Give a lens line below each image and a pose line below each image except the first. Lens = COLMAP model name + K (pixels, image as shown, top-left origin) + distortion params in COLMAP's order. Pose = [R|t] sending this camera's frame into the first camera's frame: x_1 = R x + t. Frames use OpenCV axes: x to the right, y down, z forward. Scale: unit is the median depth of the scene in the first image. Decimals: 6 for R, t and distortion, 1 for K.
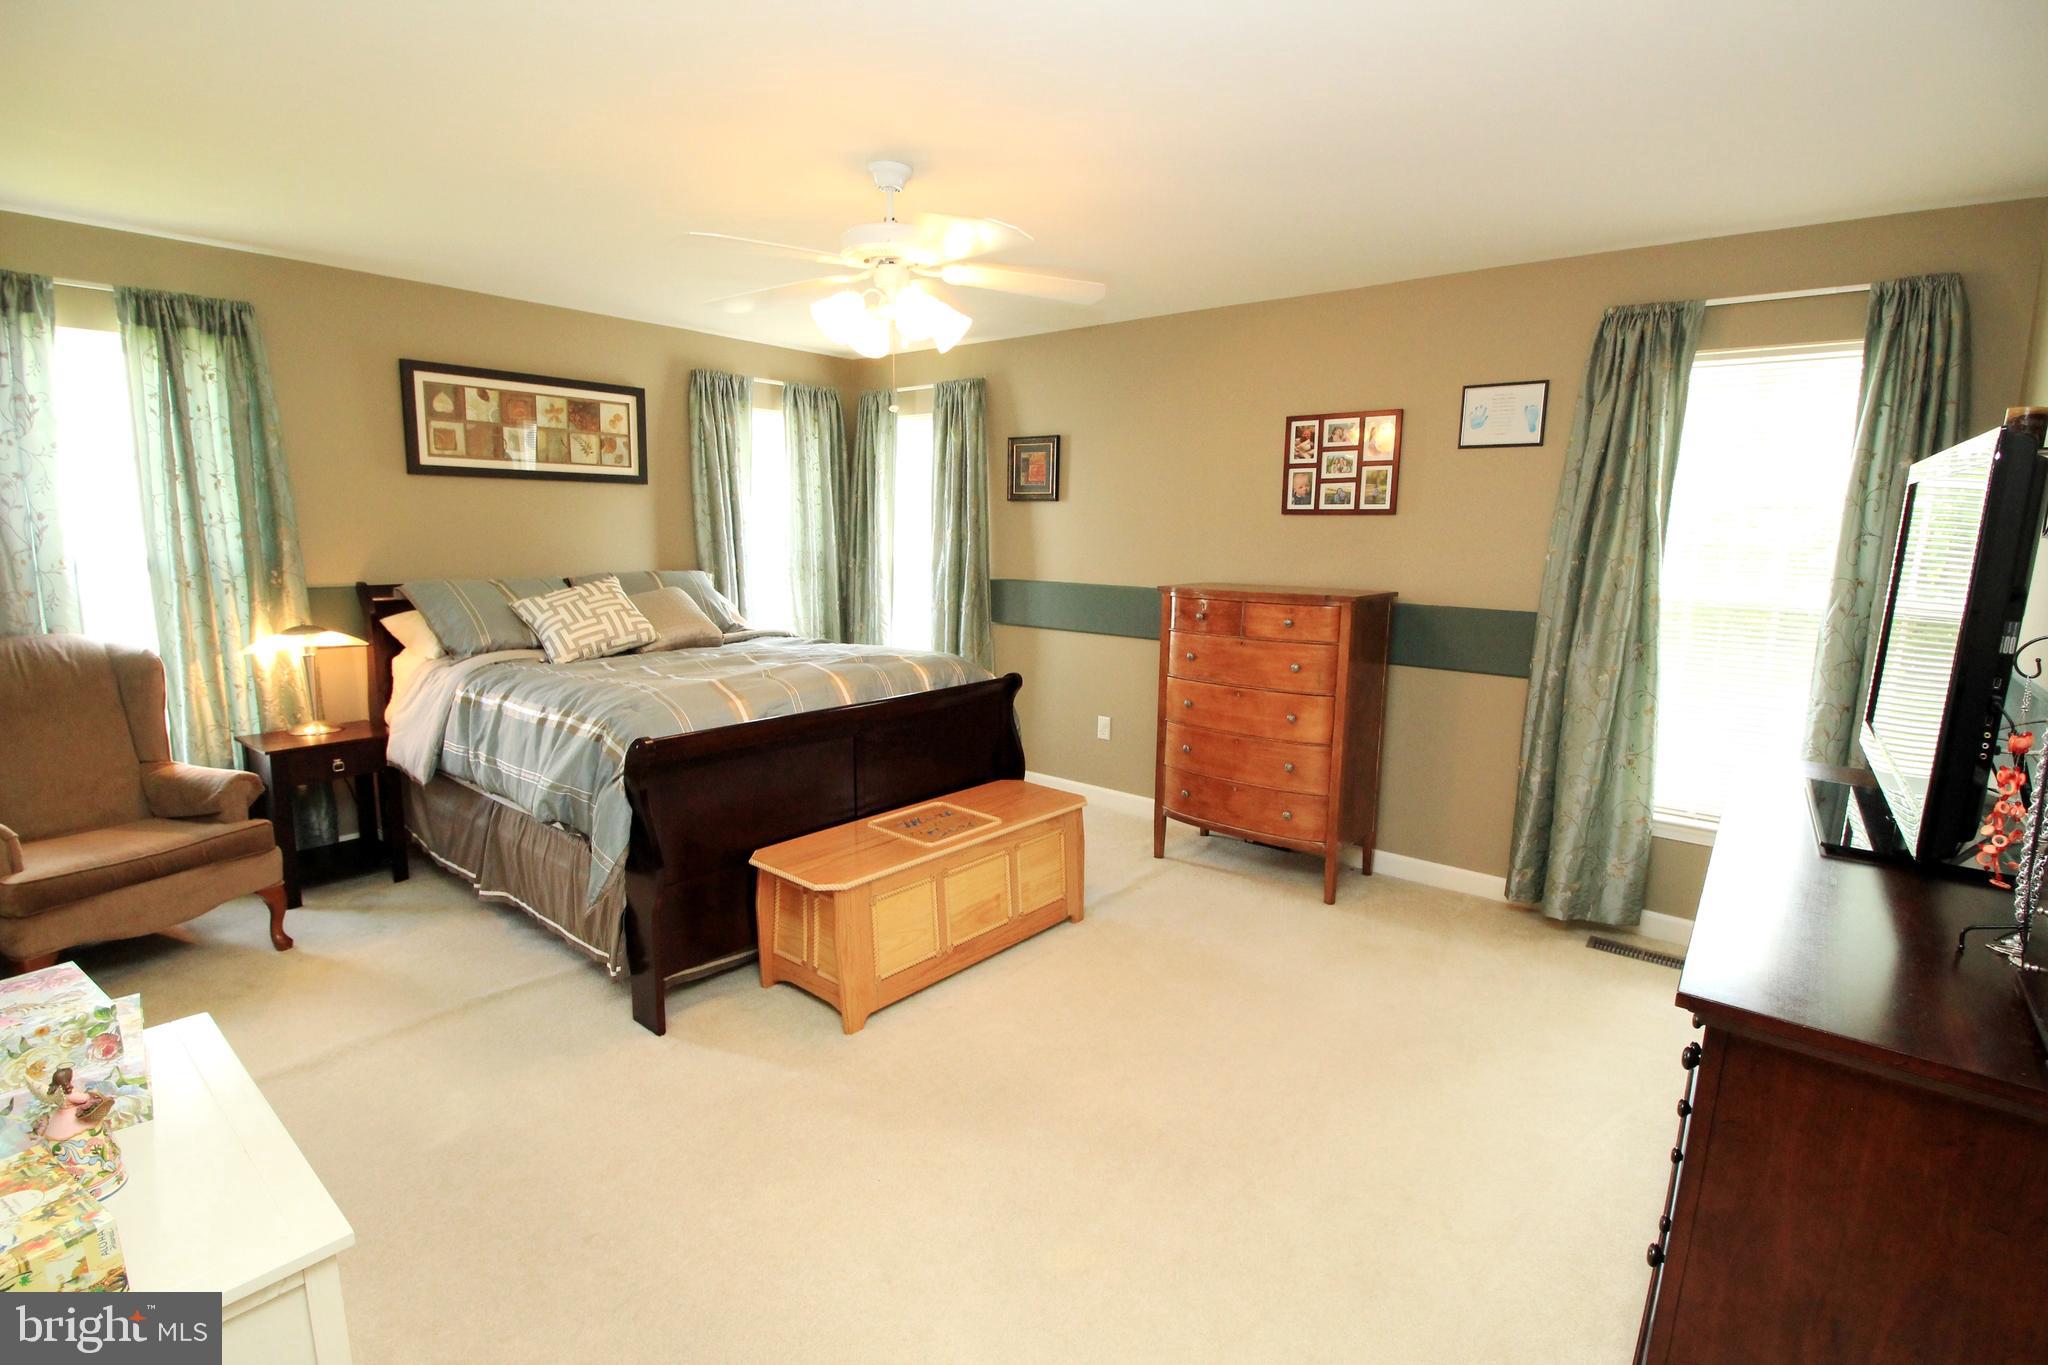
lens RADIAL K [[974.4, 0, 1024.0], [0, 974.4, 682.5], [0, 0, 1]] dist [-0.000456, -0.012238]
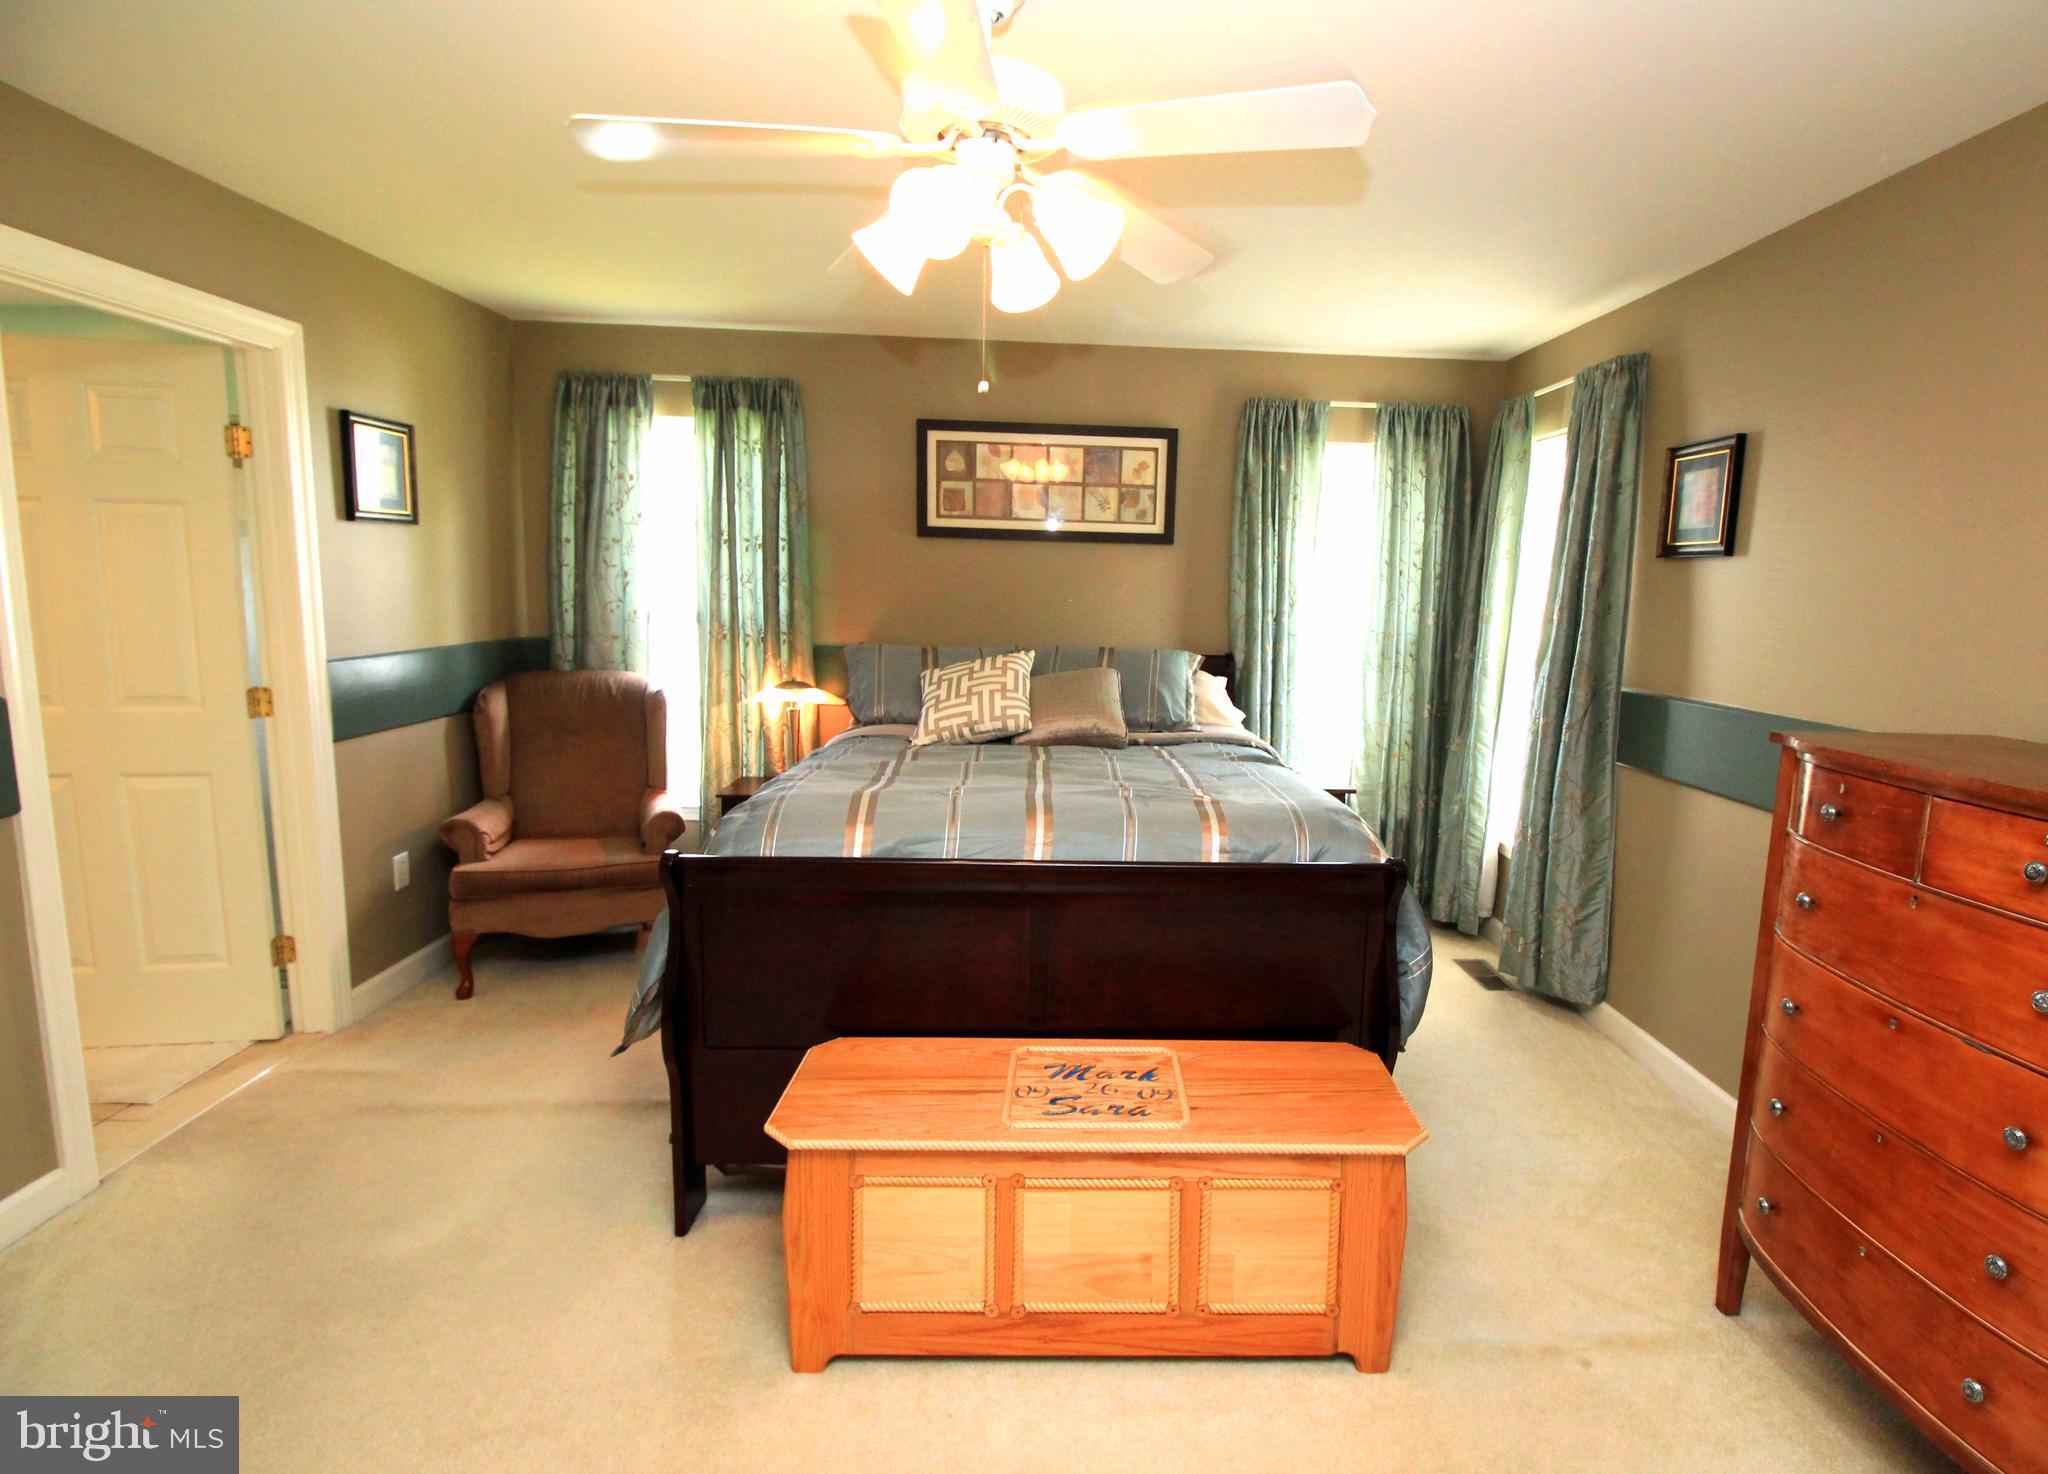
lens RADIAL K [[1043.9, 0, 1024.0], [0, 1043.9, 737.0], [0, 0, 1]] dist [-0.005980, -0.000923]
pose [[0.673682, 0.110434, -0.730723, 0.228835], [-0.135669, 0.990449, 0.024608, -0.053767], [0.726461, 0.082559, 0.682230, 0.371785]]
